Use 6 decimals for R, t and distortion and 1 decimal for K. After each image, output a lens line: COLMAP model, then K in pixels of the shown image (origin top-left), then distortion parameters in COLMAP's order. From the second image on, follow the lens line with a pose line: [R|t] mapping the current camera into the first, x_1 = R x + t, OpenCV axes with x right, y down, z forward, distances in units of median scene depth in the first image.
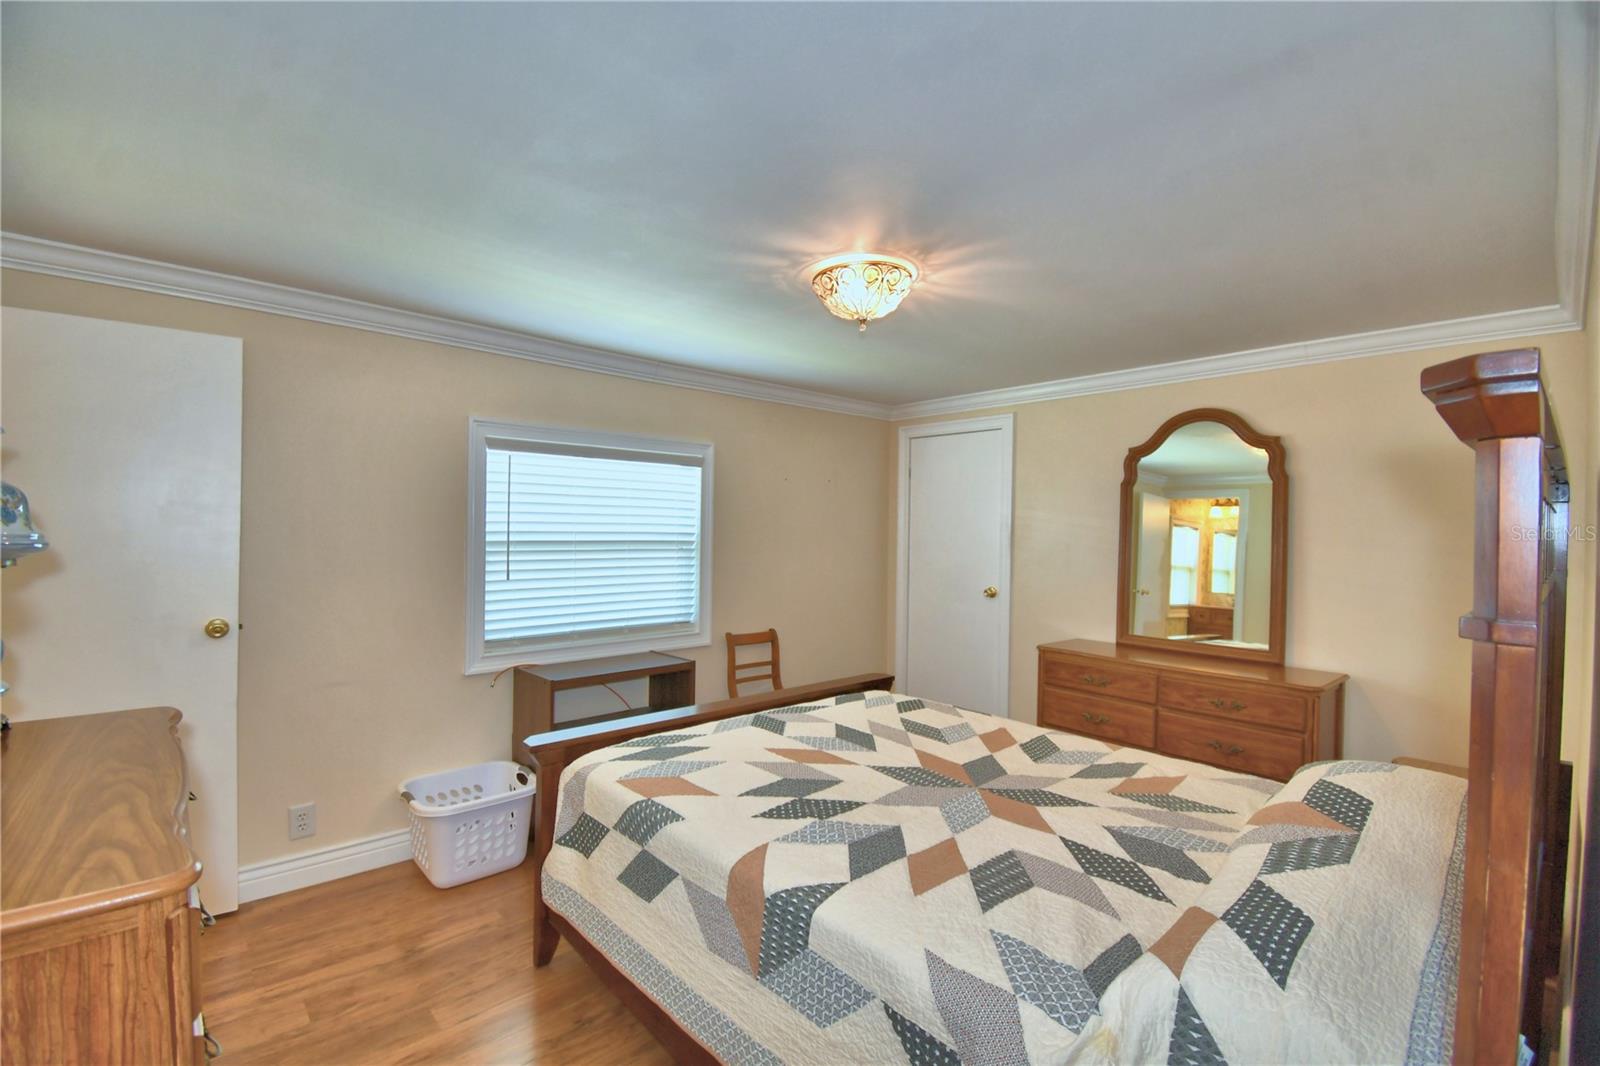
lens RADIAL K [[704.2, 0, 805.2], [0, 704.2, 525.7], [0, 0, 1]] dist [0.020850, -0.023182]
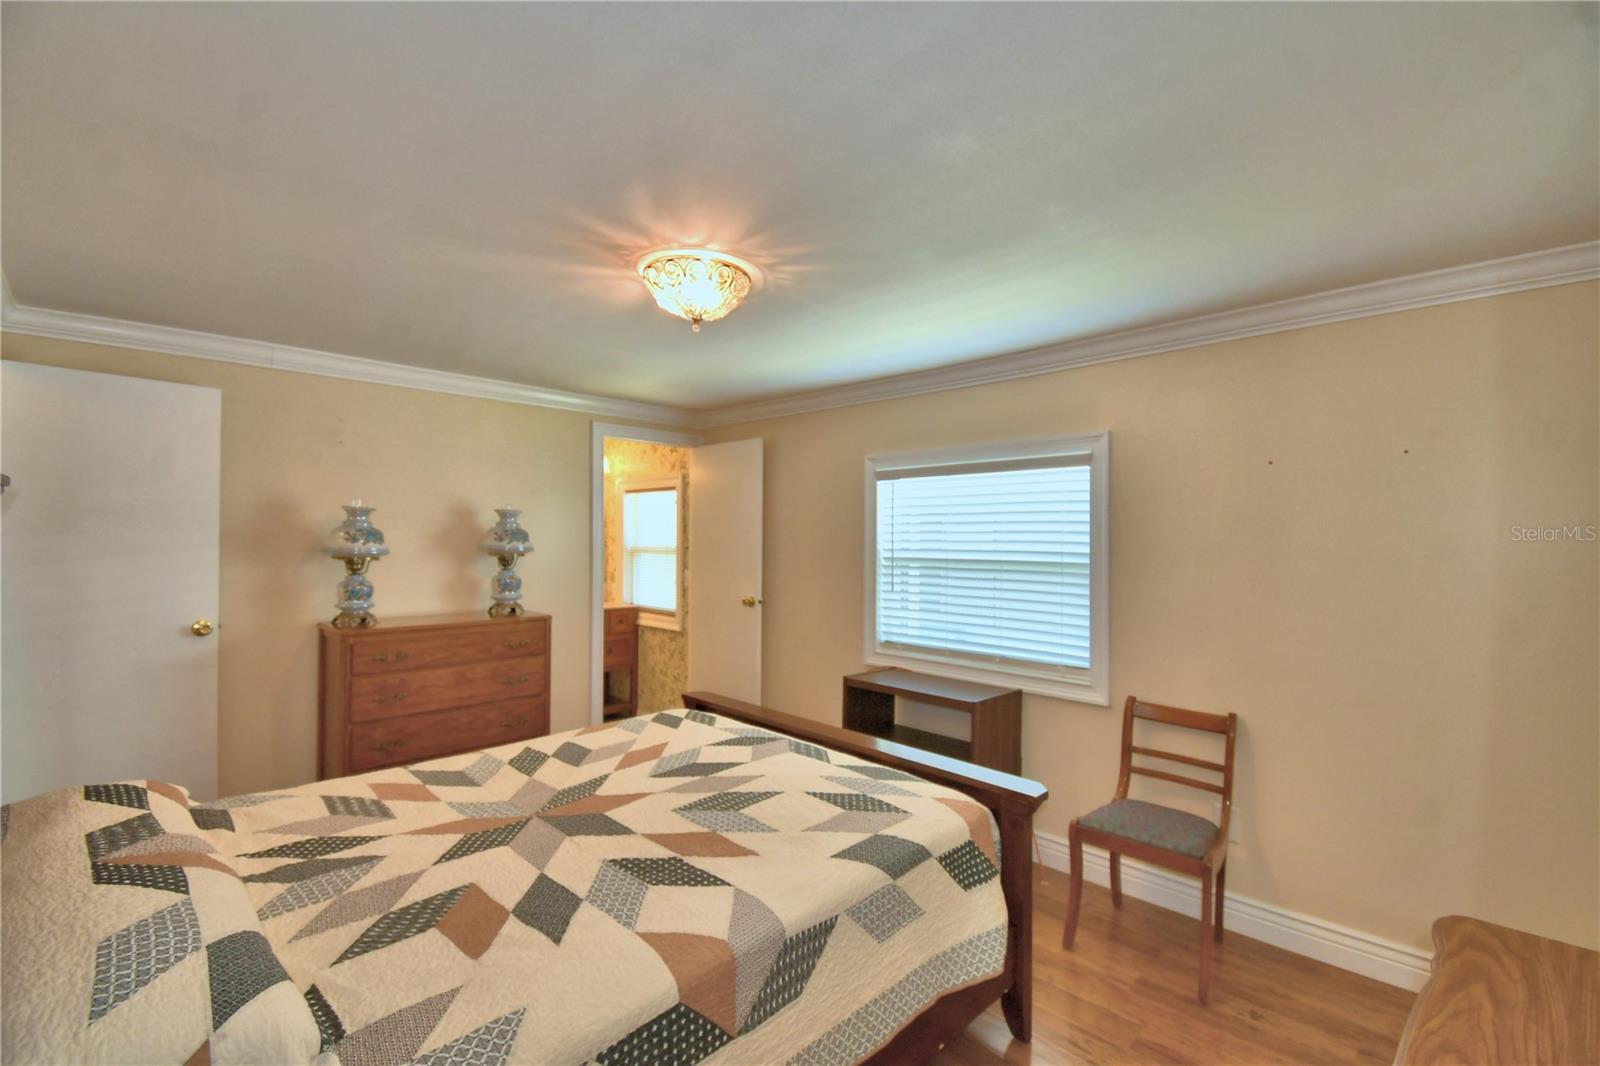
lens RADIAL K [[707.7, 0, 793.0], [0, 707.7, 529.5], [0, 0, 1]] dist [0.017588, -0.023719]
pose [[0.024934, -0.026601, -0.999335, 1.084210], [-0.002990, 0.999639, -0.026684, 0.010914], [0.999685, 0.003653, 0.024845, 1.183020]]
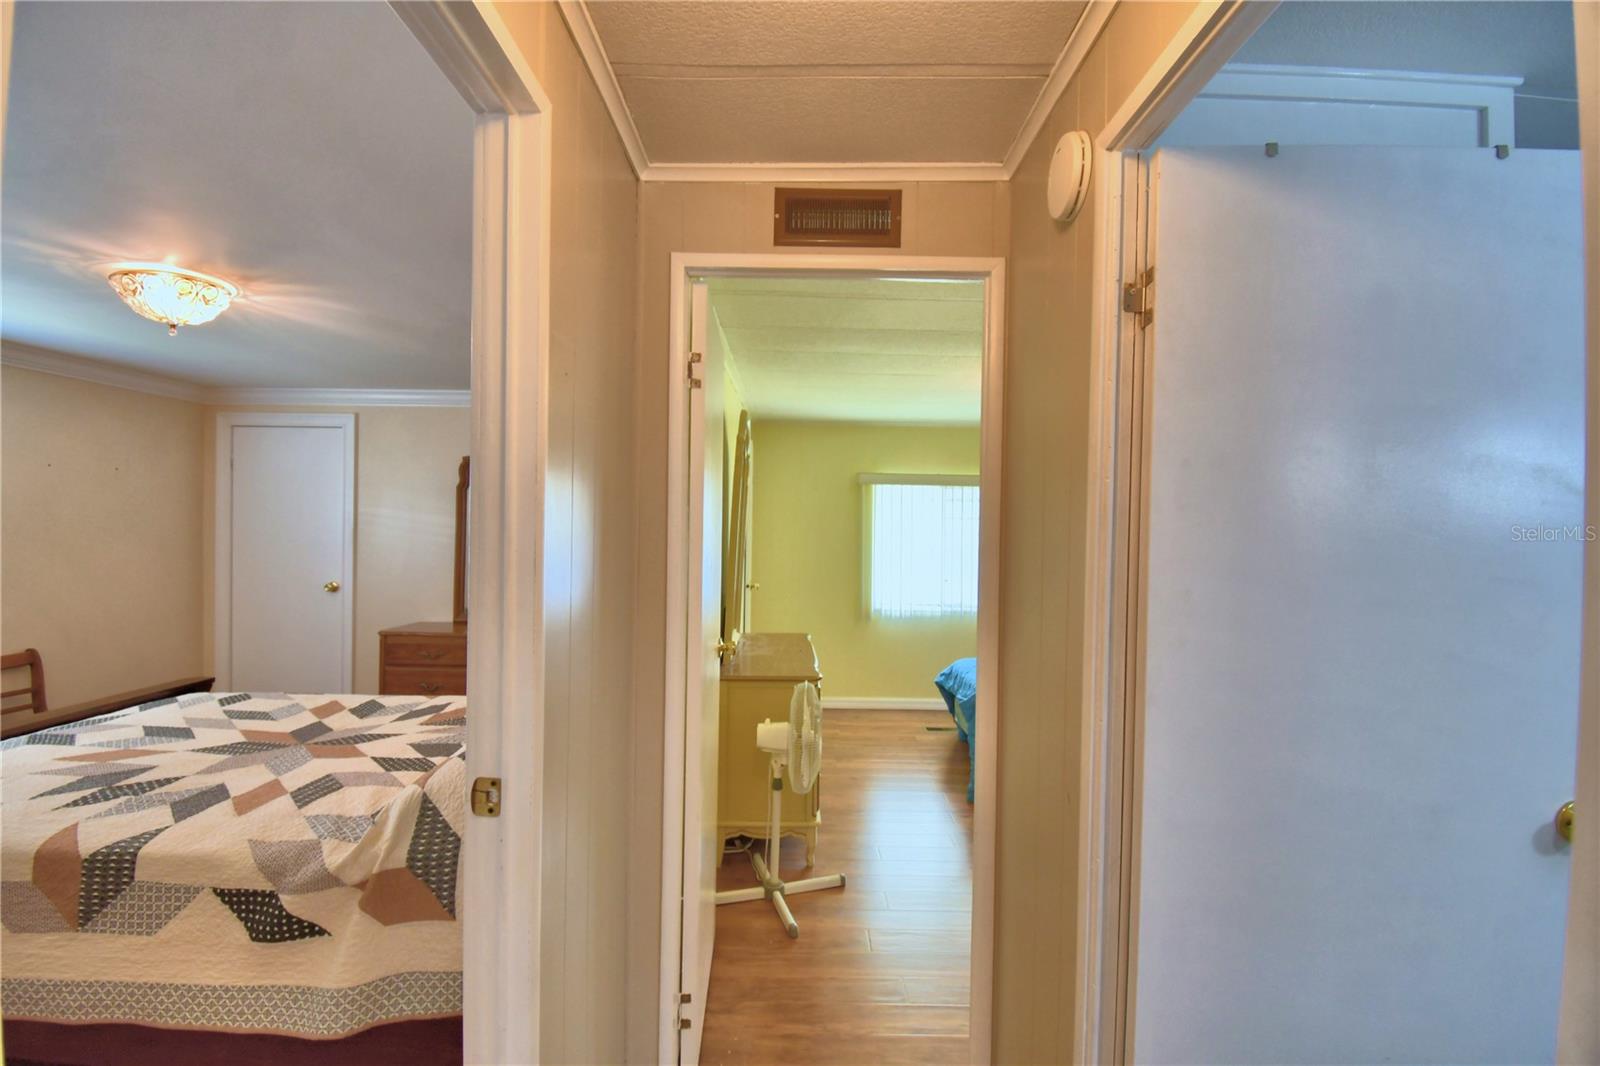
lens RADIAL K [[707.7, 0, 793.0], [0, 707.7, 529.5], [0, 0, 1]] dist [0.017588, -0.023719]
pose [[0.686153, -0.011408, 0.727368, -0.053933], [-0.002447, 0.999835, 0.017991, -0.018615], [-0.727453, -0.014124, 0.686012, -0.393214]]
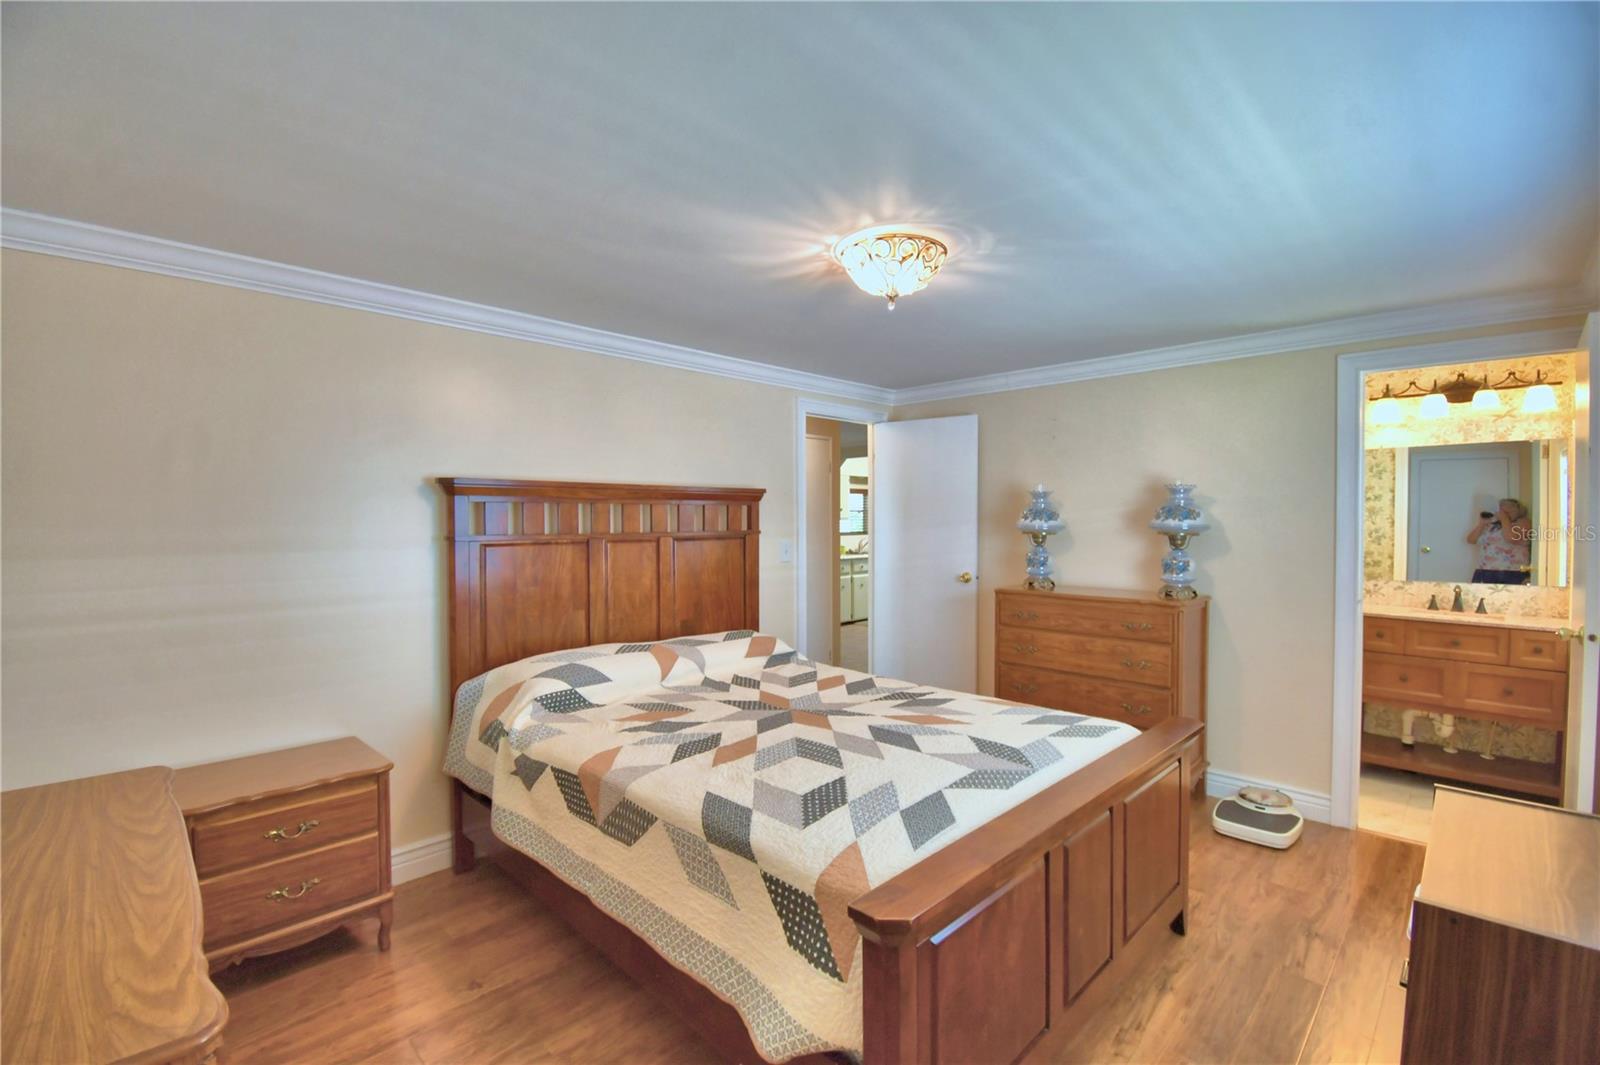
lens RADIAL K [[693.1, 0, 787.2], [0, 693.1, 531.4], [0, 0, 1]] dist [0.014915, -0.021150]
pose [[-0.999392, -0.014549, -0.031681, 0.264427], [-0.015065, 0.999757, 0.016104, 0.010620], [0.031439, 0.016572, -0.999368, 2.068347]]
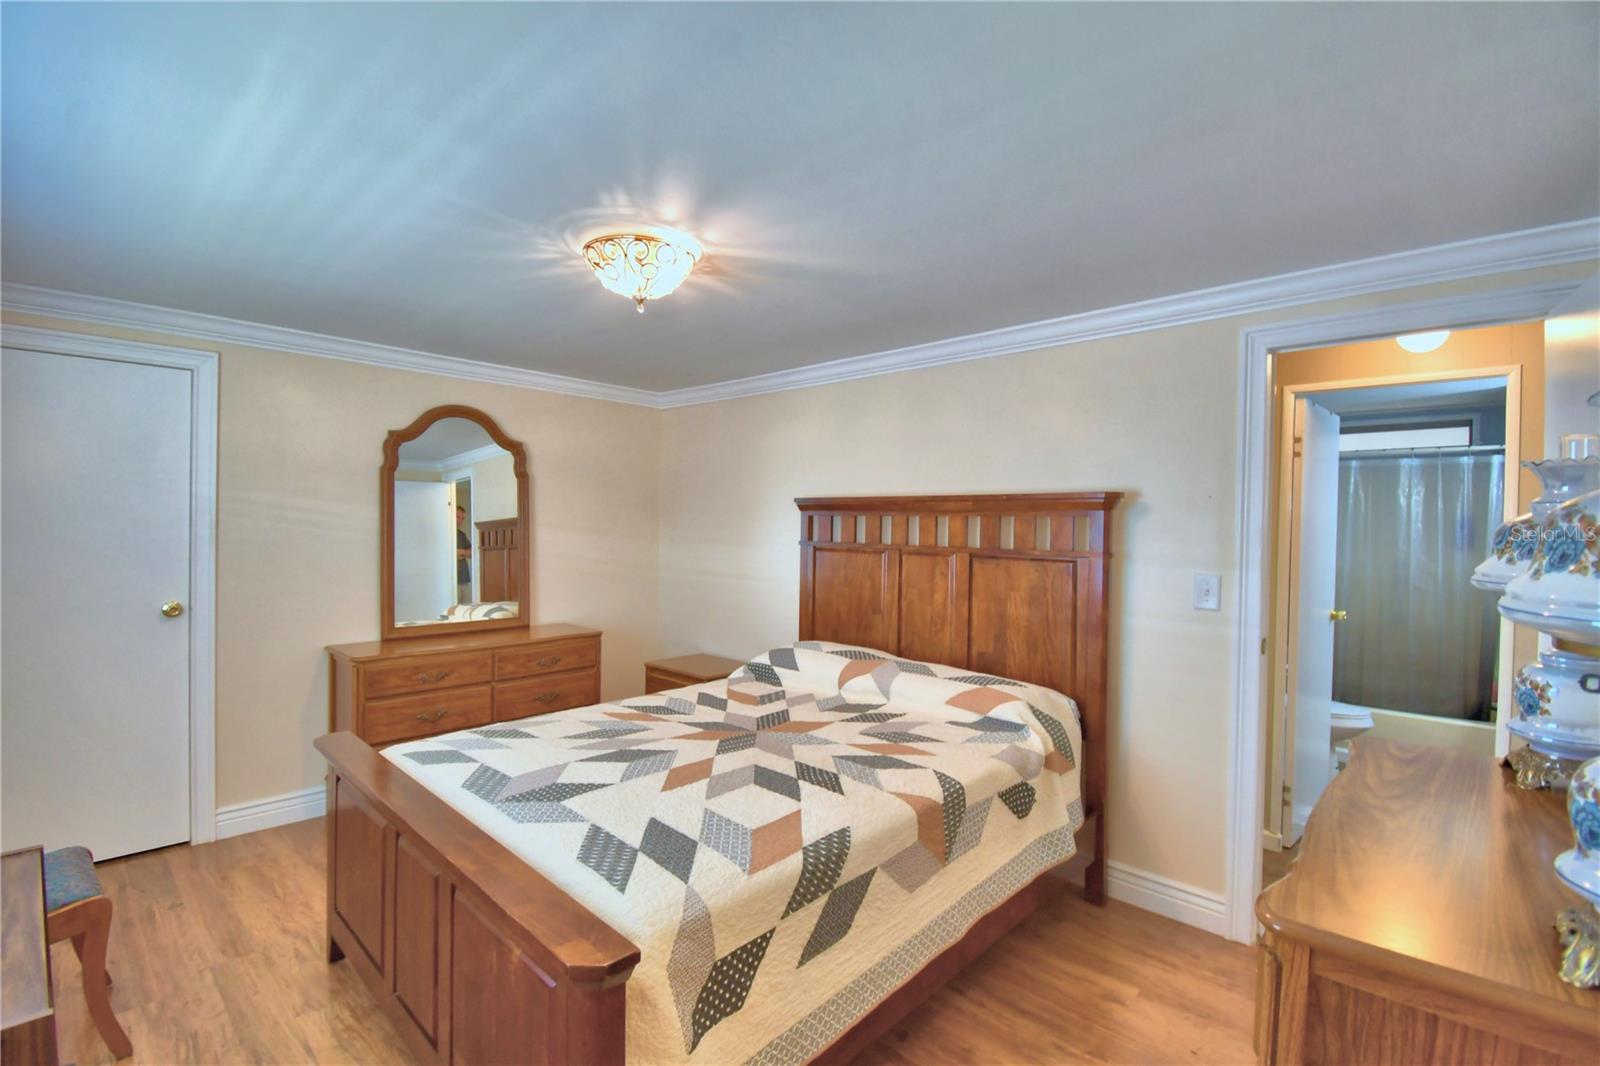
lens RADIAL K [[707.7, 0, 793.0], [0, 707.7, 529.5], [0, 0, 1]] dist [0.017588, -0.023719]
pose [[-0.064687, -0.024272, 0.997610, -0.917961], [-0.020205, 0.999531, 0.023009, -0.020053], [-0.997701, -0.018669, -0.065147, 0.916913]]
